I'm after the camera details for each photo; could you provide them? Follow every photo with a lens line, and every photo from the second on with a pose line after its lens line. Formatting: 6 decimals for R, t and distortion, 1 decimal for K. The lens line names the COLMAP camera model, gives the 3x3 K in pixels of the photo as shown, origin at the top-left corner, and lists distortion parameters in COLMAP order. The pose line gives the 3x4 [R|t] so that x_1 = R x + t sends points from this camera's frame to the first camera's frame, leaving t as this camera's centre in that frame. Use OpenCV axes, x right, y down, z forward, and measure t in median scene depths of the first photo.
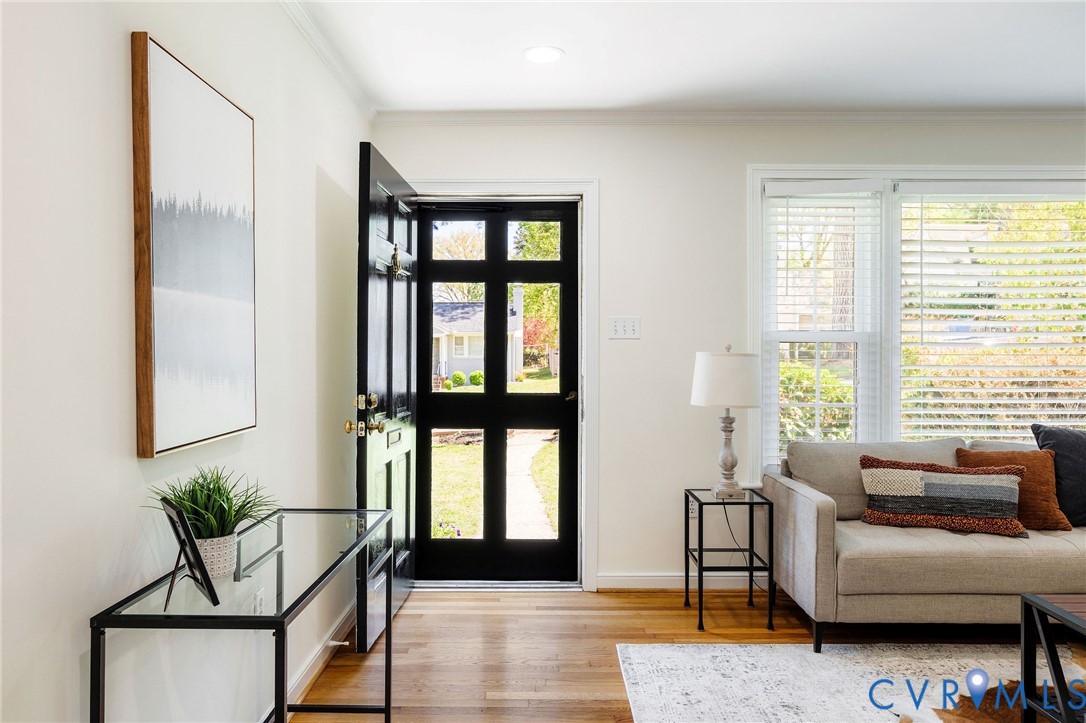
lens RADIAL K [[750.6, 0, 543.0], [0, 750.6, 361.5], [0, 0, 1]] dist [0.002926, 0.001955]
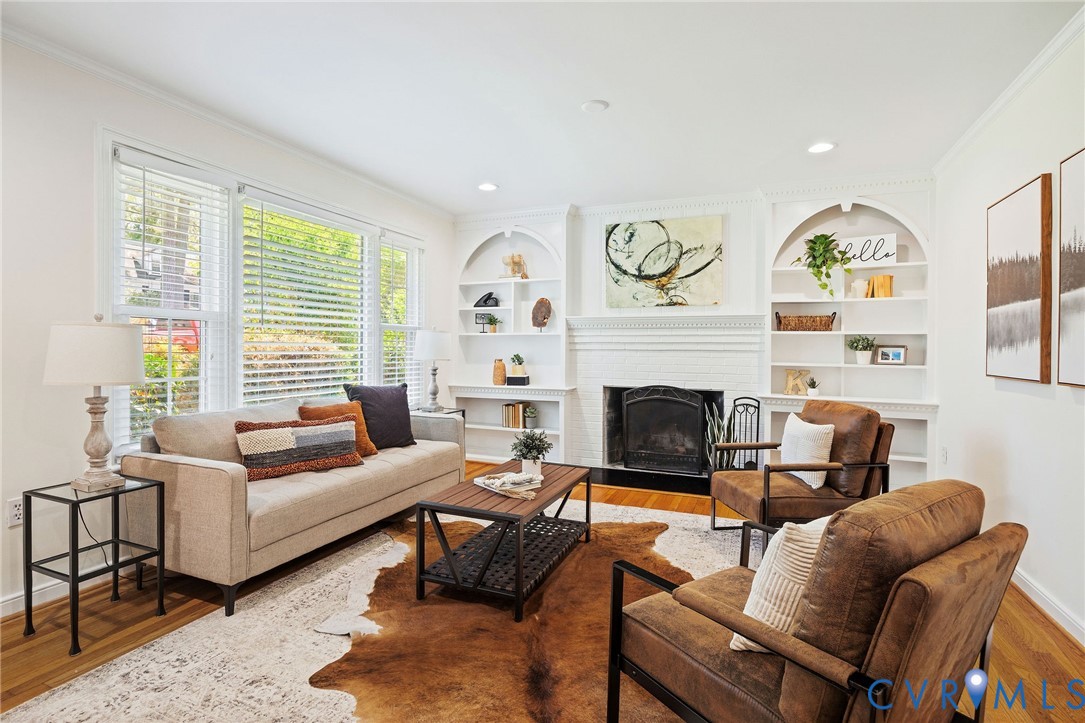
lens RADIAL K [[529.5, 0, 544.1], [0, 529.5, 348.5], [0, 0, 1]] dist [-0.005437, -0.000323]
pose [[0.391166, -0.000601, 0.920320, -0.123643], [-0.003160, 0.999993, 0.001996, 0.015425], [-0.920315, -0.003689, 0.391162, 0.293261]]
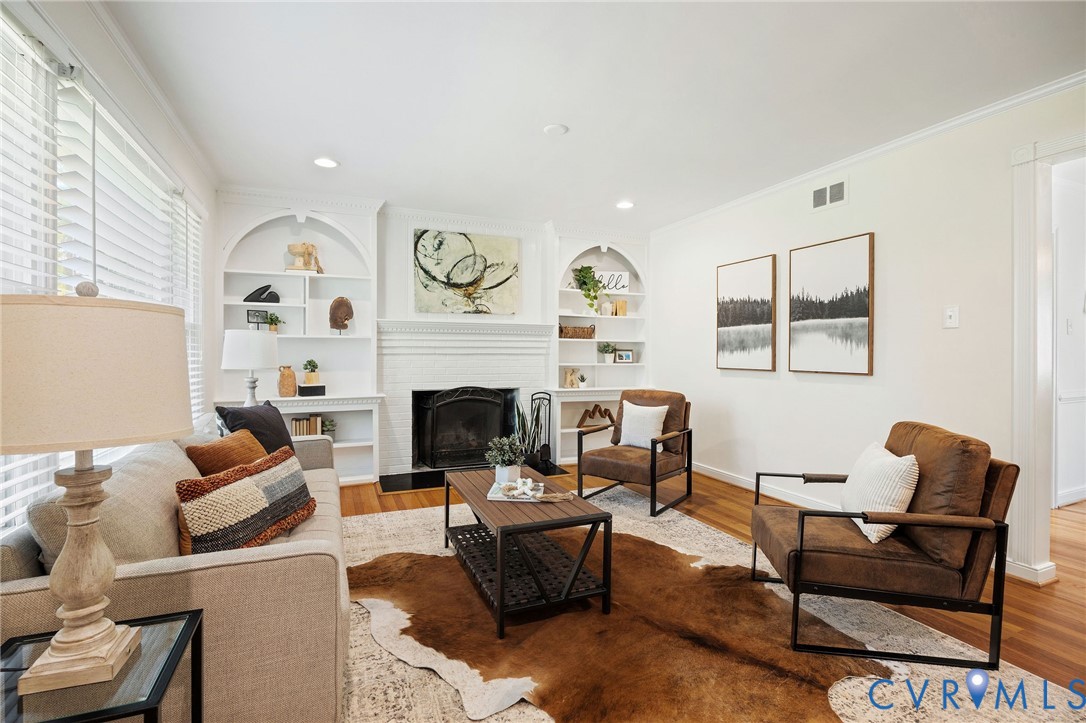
lens RADIAL K [[486.2, 0, 541.4], [0, 486.2, 355.3], [0, 0, 1]] dist [-0.015232, 0.000104]
pose [[-0.375052, -0.007317, 0.926975, -0.080767], [-0.000119, 0.999969, 0.007845, 0.014283], [-0.927004, 0.002832, -0.375042, 0.907294]]
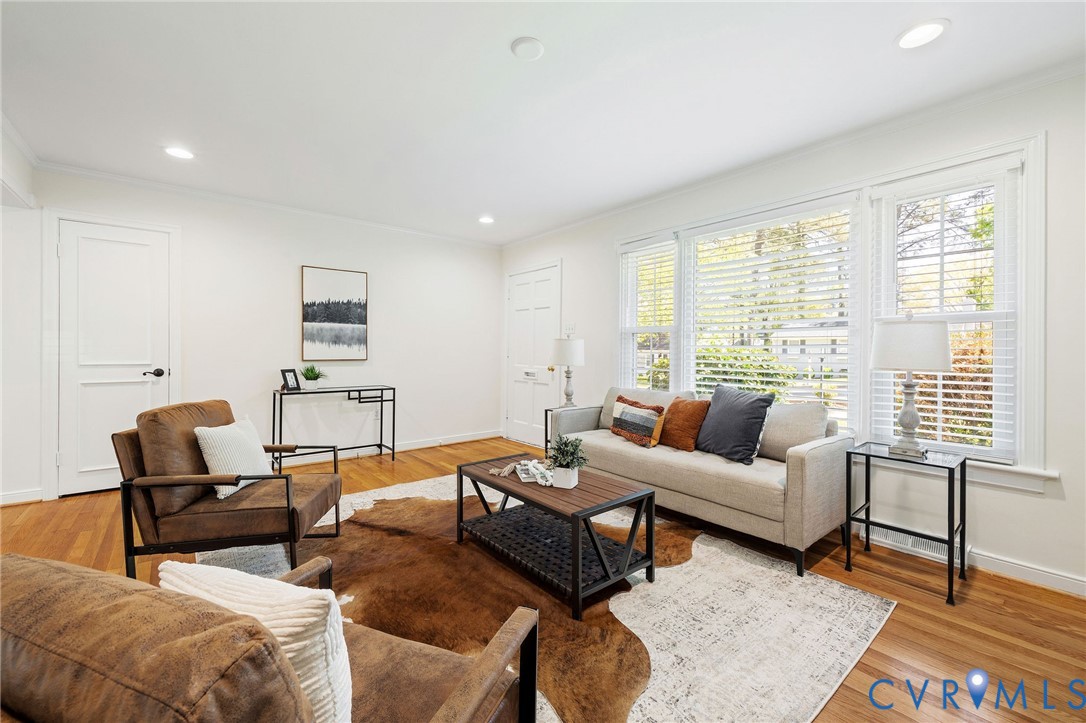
lens RADIAL K [[434.2, 0, 539.0], [0, 434.2, 357.2], [0, 0, 1]] dist [0.001100, -0.000004]
pose [[0.625043, 0.014120, -0.780462, 1.175975], [-0.007483, 0.999899, 0.012097, 0.024632], [0.780554, -0.001721, 0.625086, 0.210515]]
